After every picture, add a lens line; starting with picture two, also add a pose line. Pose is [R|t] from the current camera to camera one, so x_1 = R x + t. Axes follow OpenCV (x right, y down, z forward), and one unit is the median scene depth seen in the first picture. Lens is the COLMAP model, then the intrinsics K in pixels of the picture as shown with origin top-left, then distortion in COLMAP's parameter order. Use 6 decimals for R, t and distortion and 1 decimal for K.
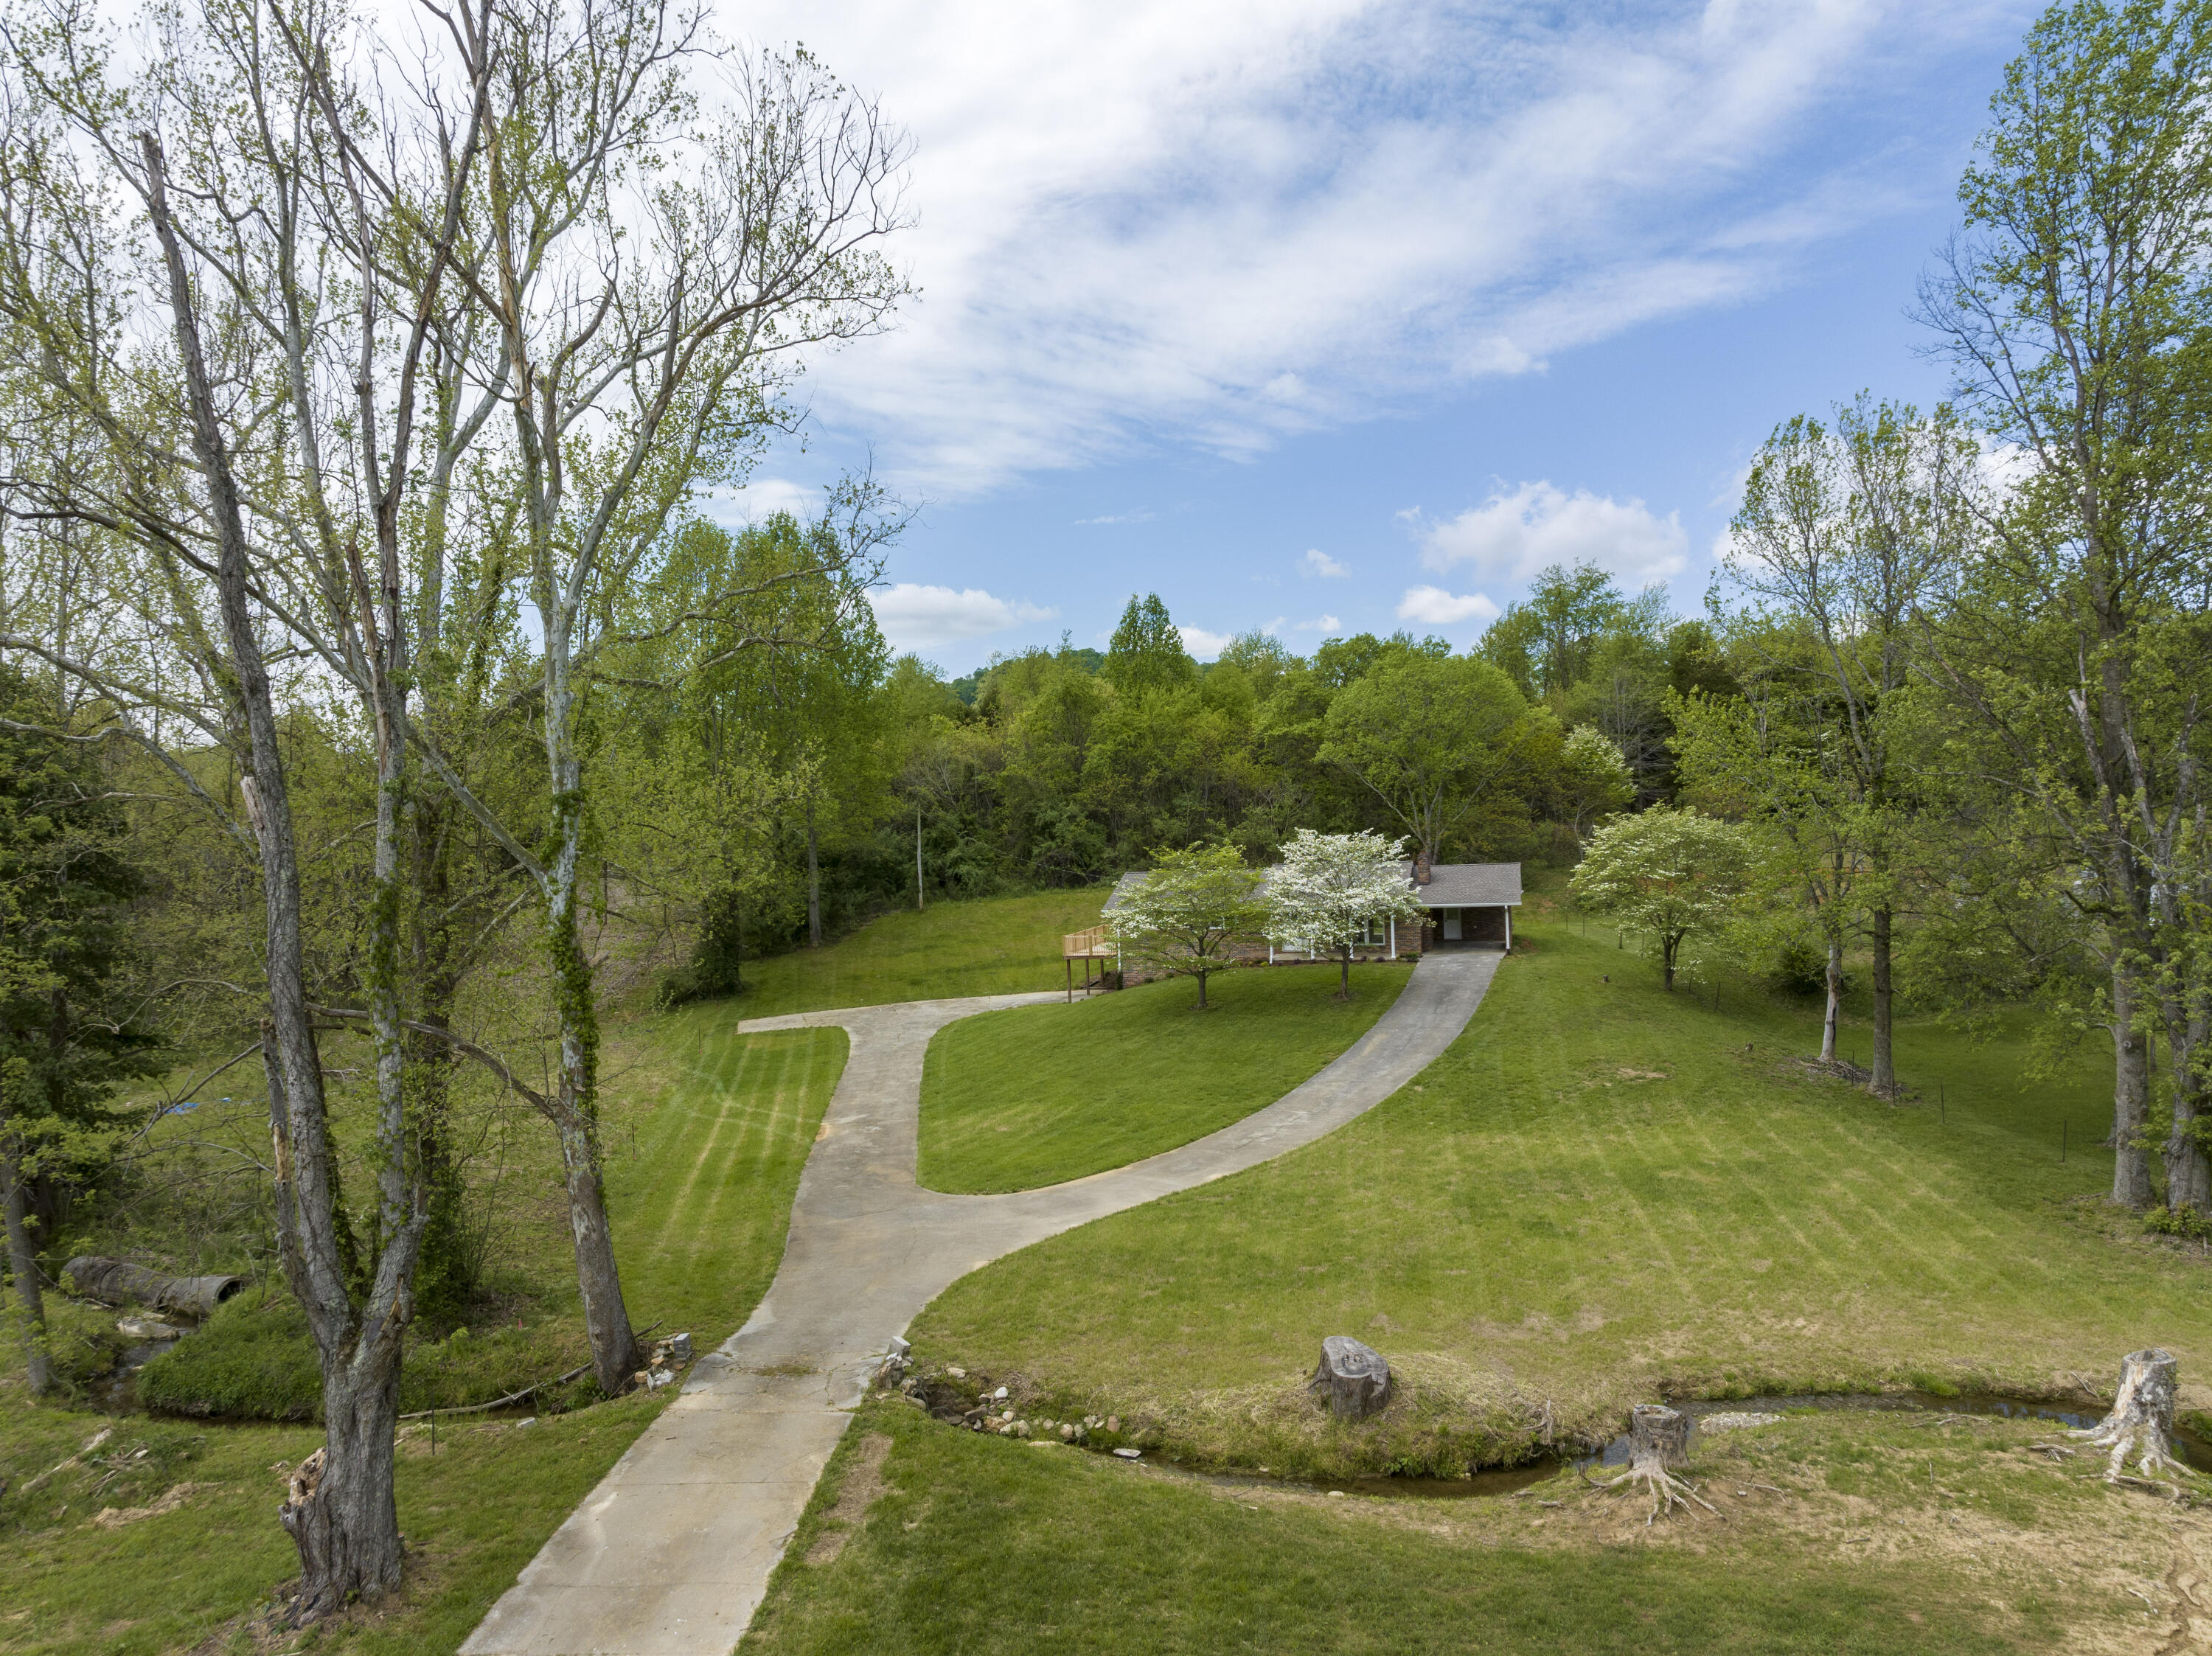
lens RADIAL K [[1548.3, 0, 1118.2], [0, 1548.3, 818.4], [0, 0, 1]] dist [-0.042718, 0.000052]
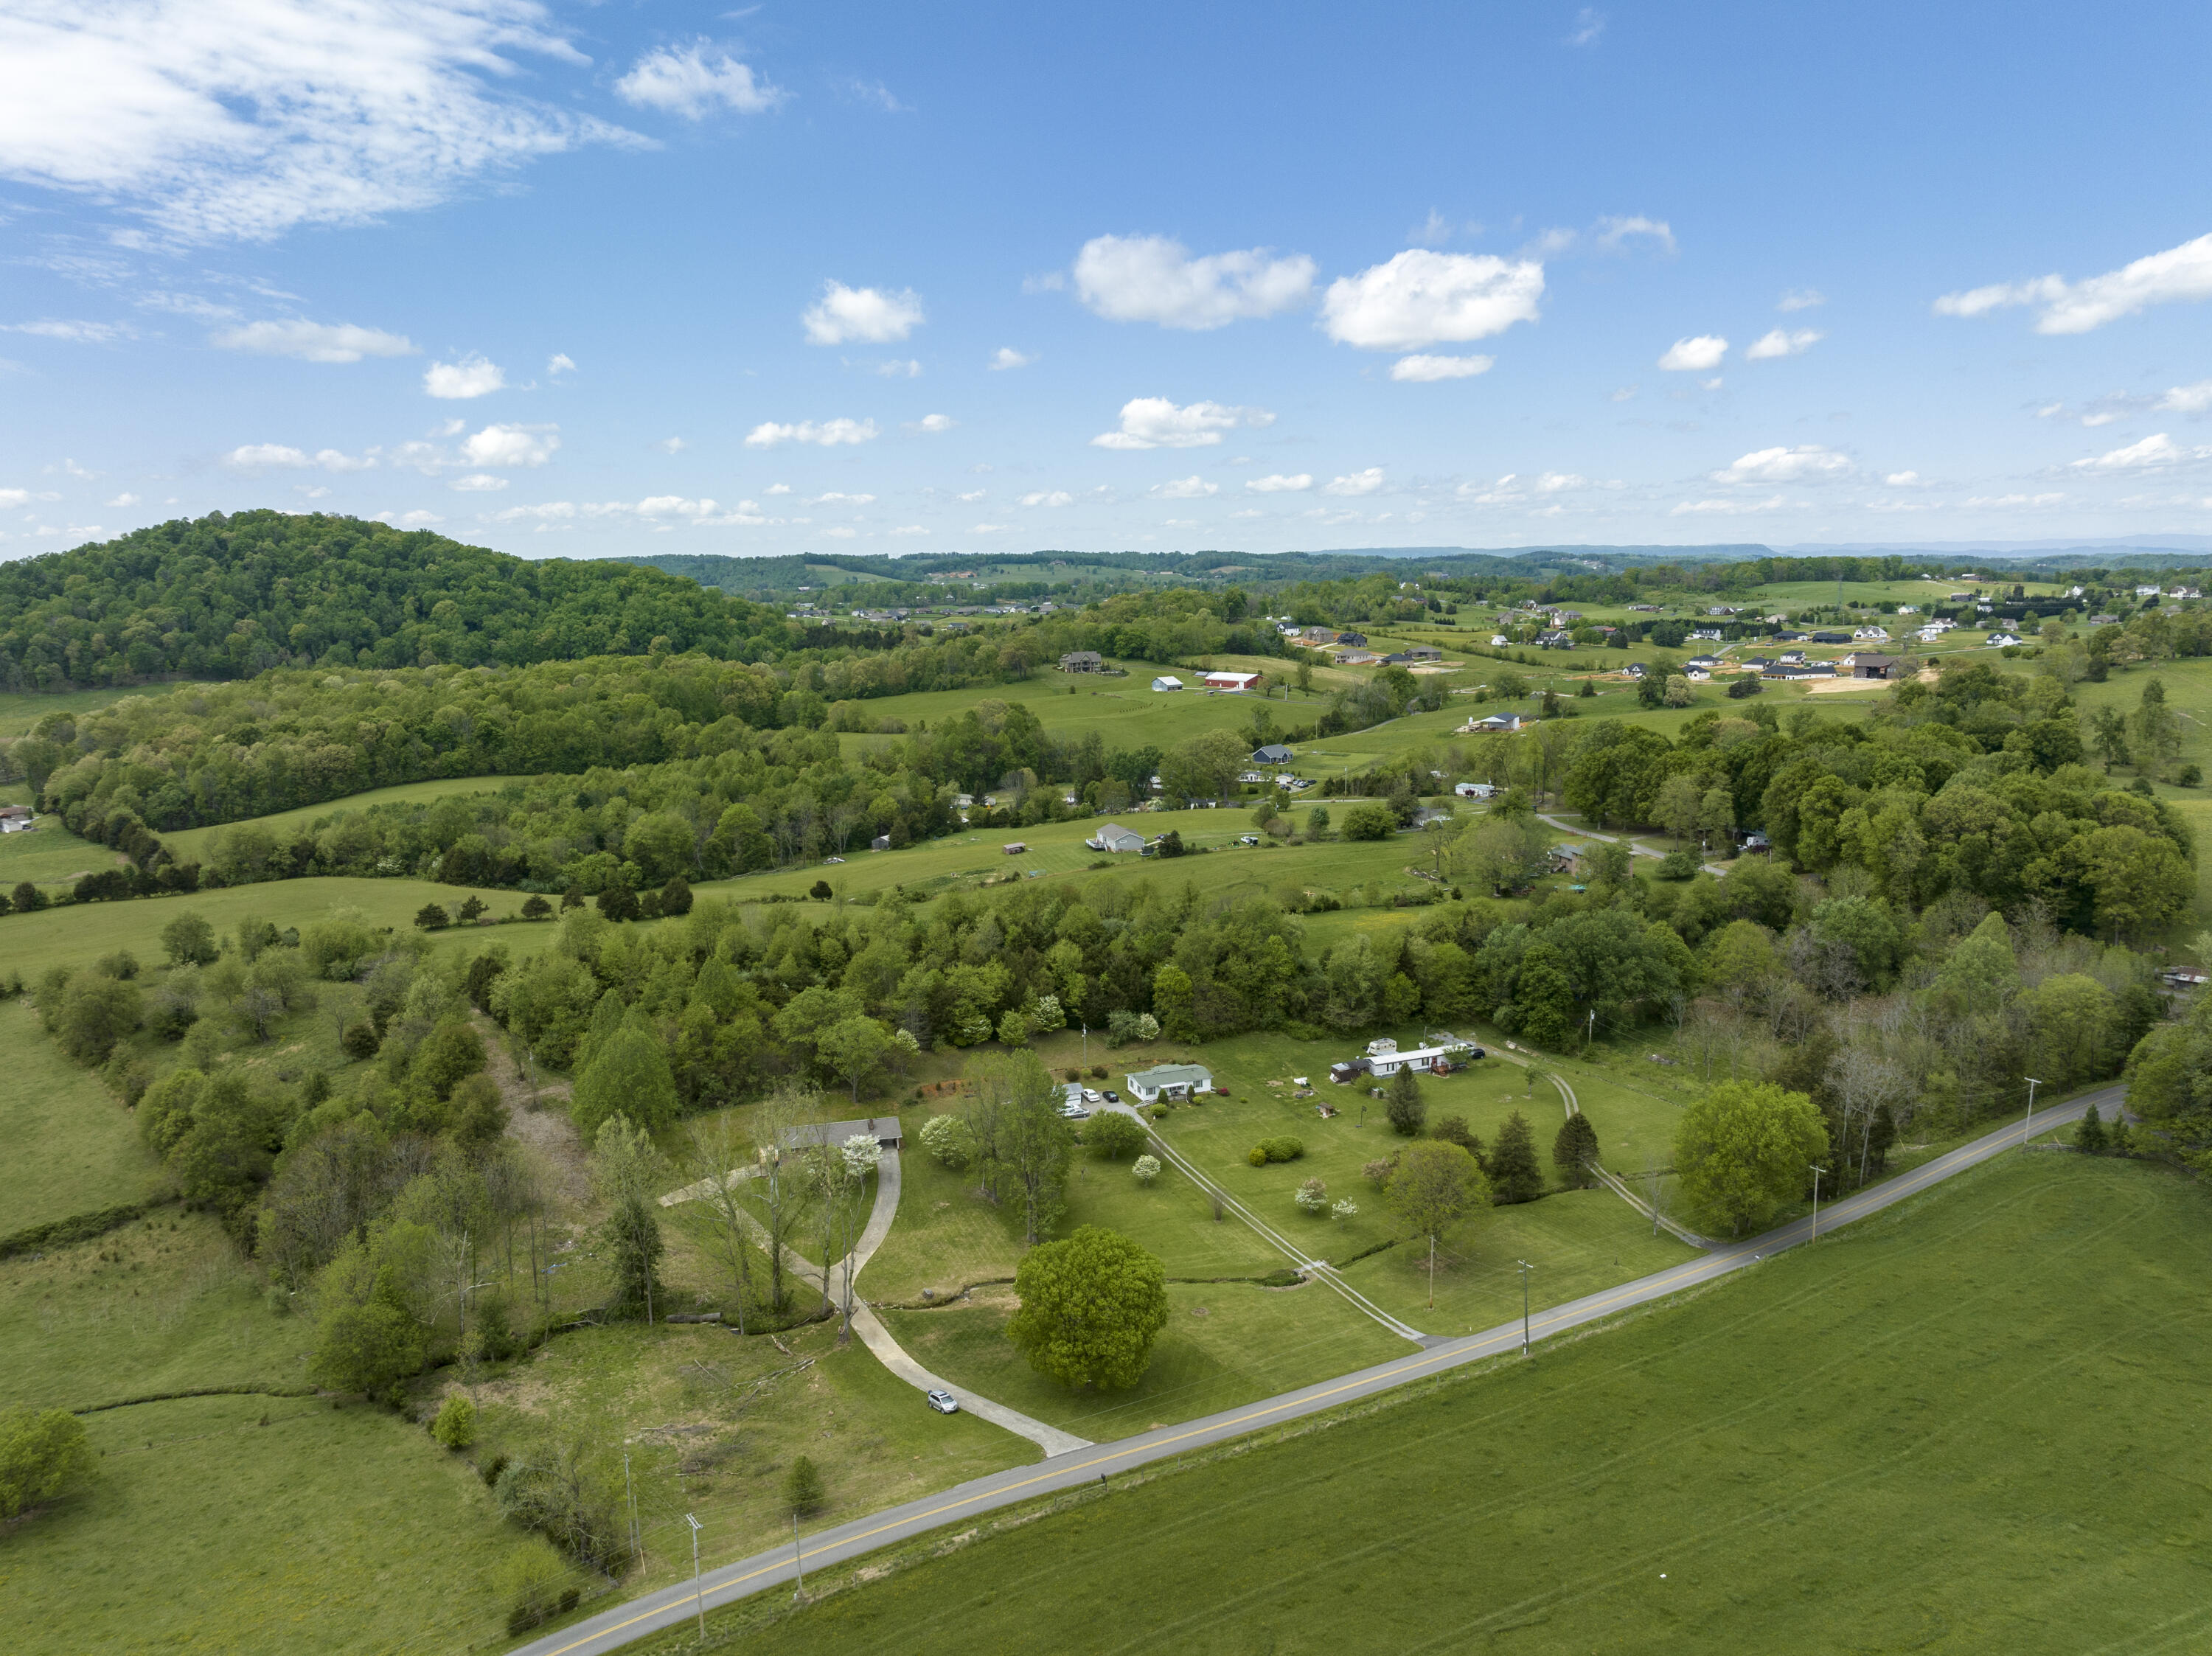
lens RADIAL K [[1594.6, 0, 1106.0], [0, 1594.6, 828.0], [0, 0, 1]] dist [-0.040039, -0.002972]
pose [[0.871944, -0.061187, 0.485767, -1.131672], [-0.008926, 0.990009, 0.140723, -1.244896], [-0.489524, -0.127039, 0.862686, -2.434345]]
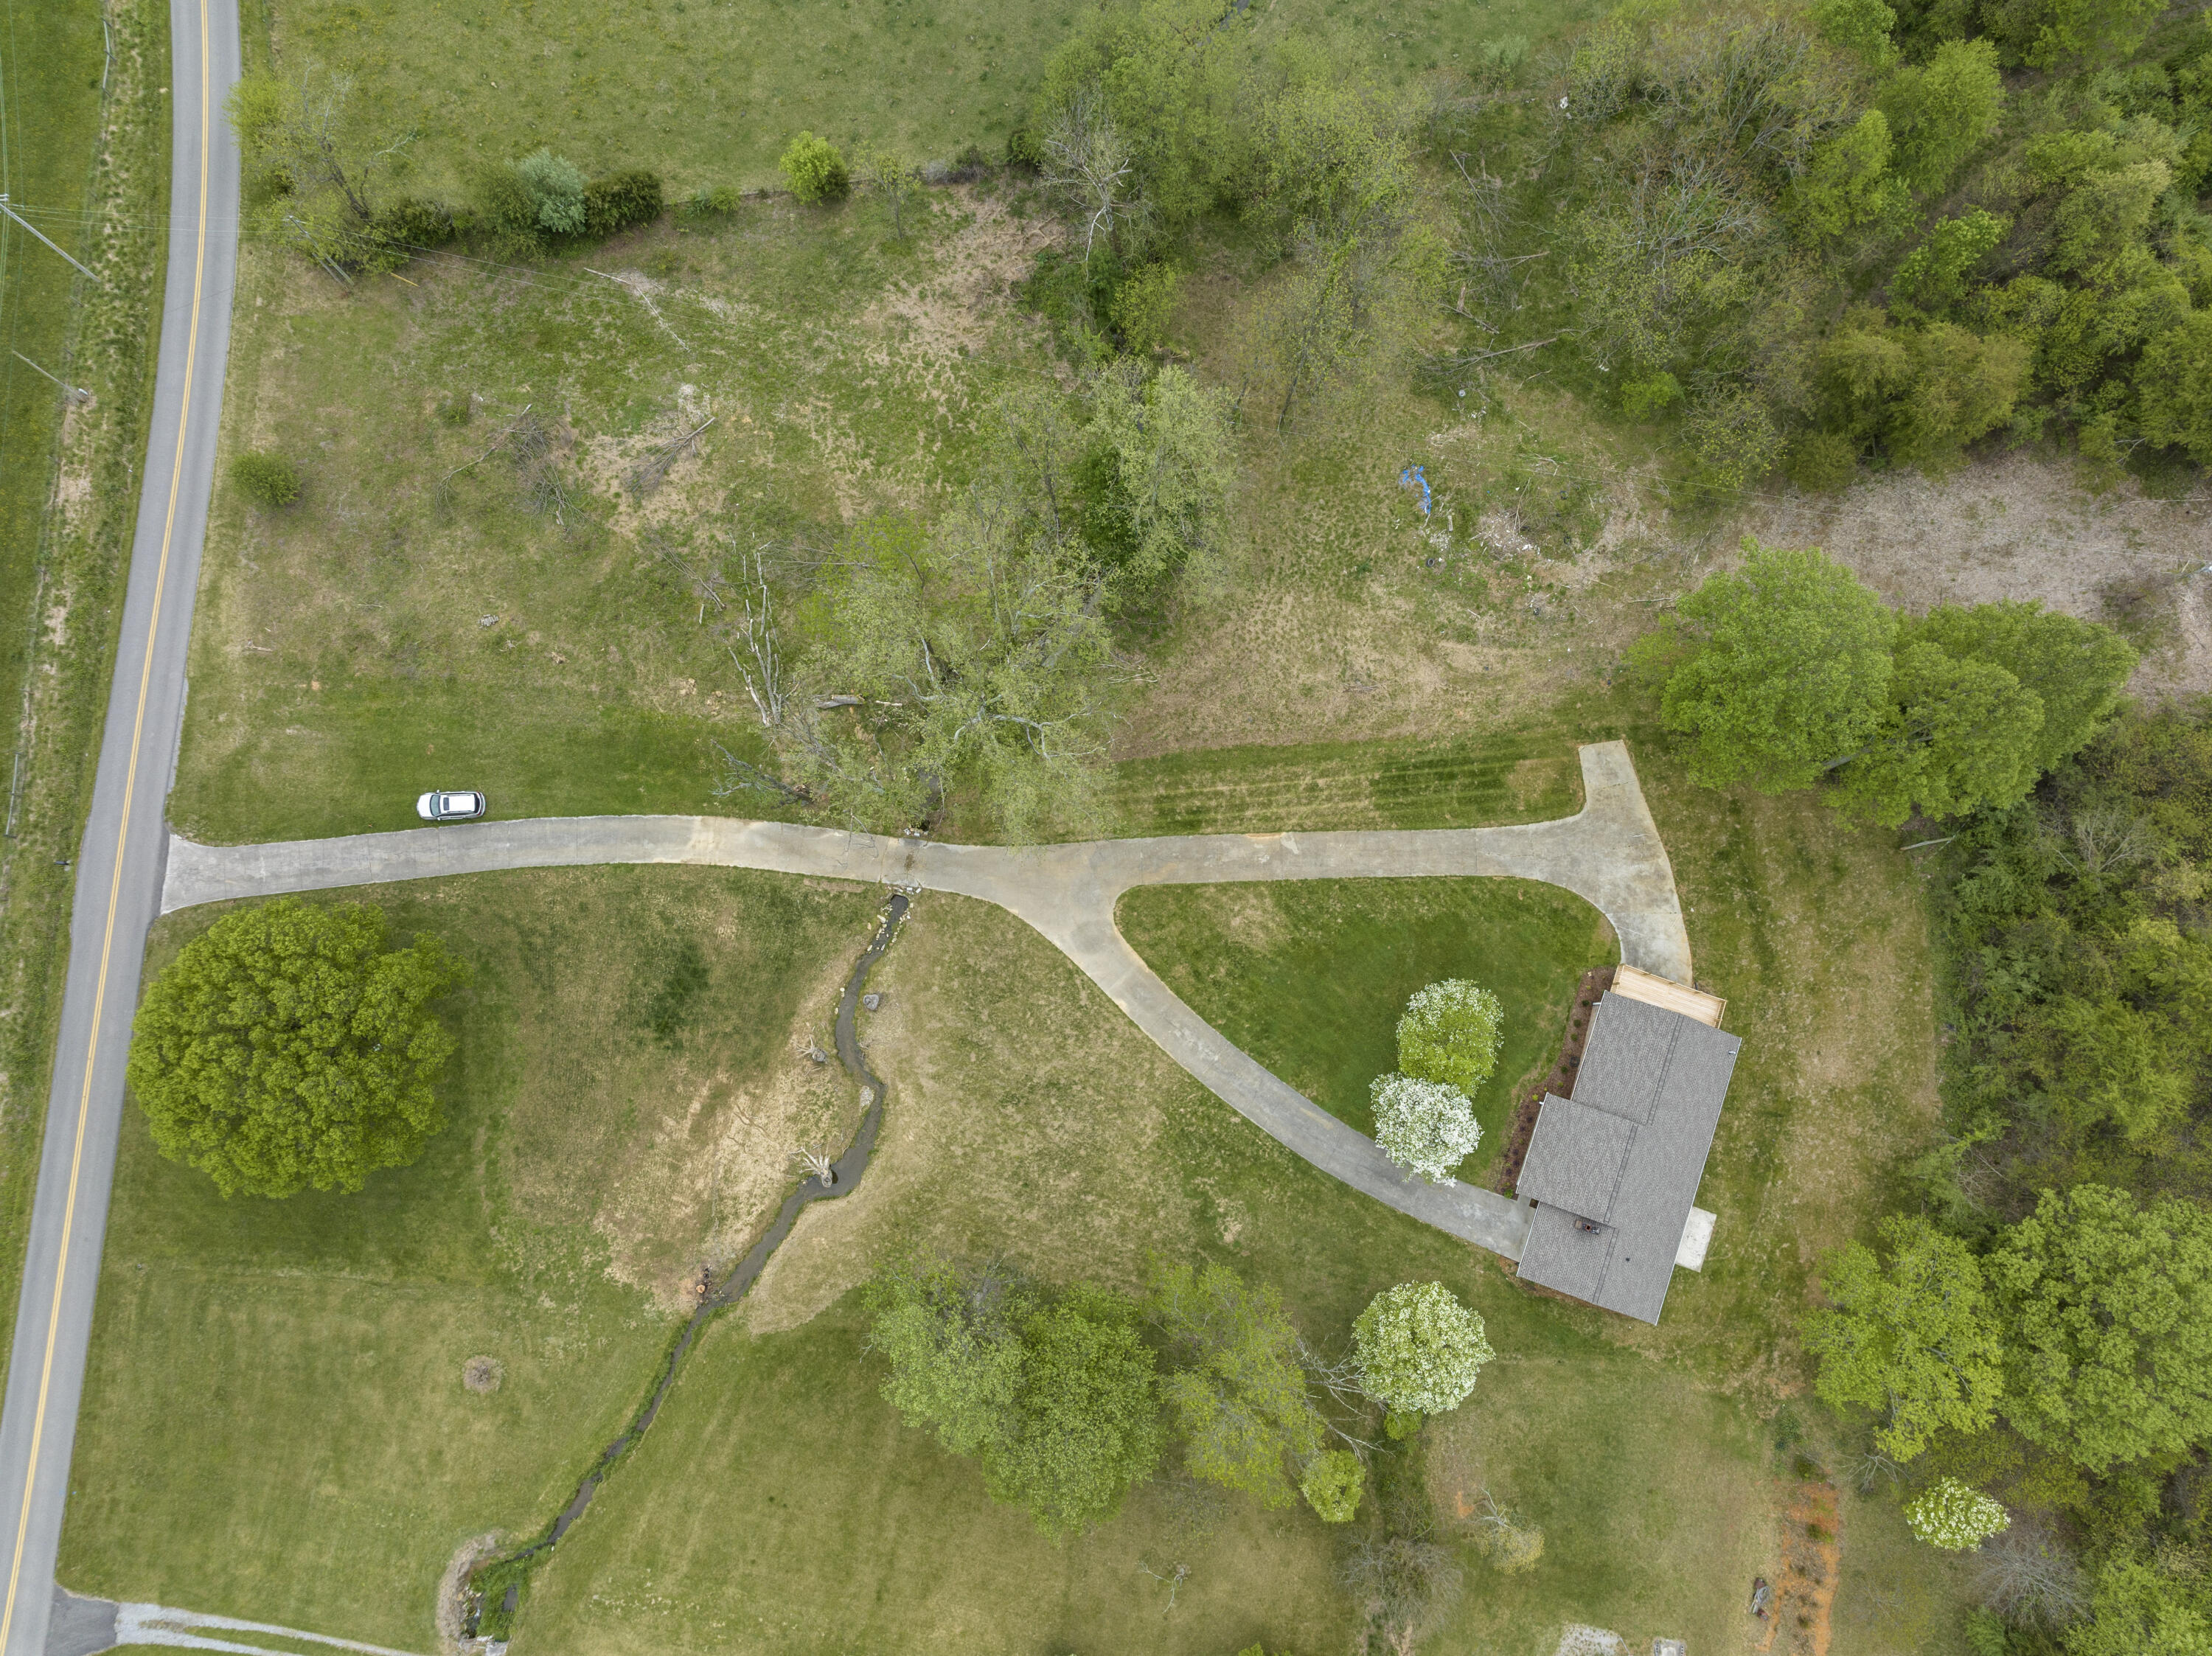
lens RADIAL K [[1594.6, 0, 1106.0], [0, 1594.6, 828.0], [0, 0, 1]] dist [-0.040039, -0.002972]
pose [[-0.079846, 0.990416, -0.112696, 0.049554], [-0.030722, 0.110558, 0.993395, -1.578361], [0.996334, 0.082780, 0.021600, 0.597064]]
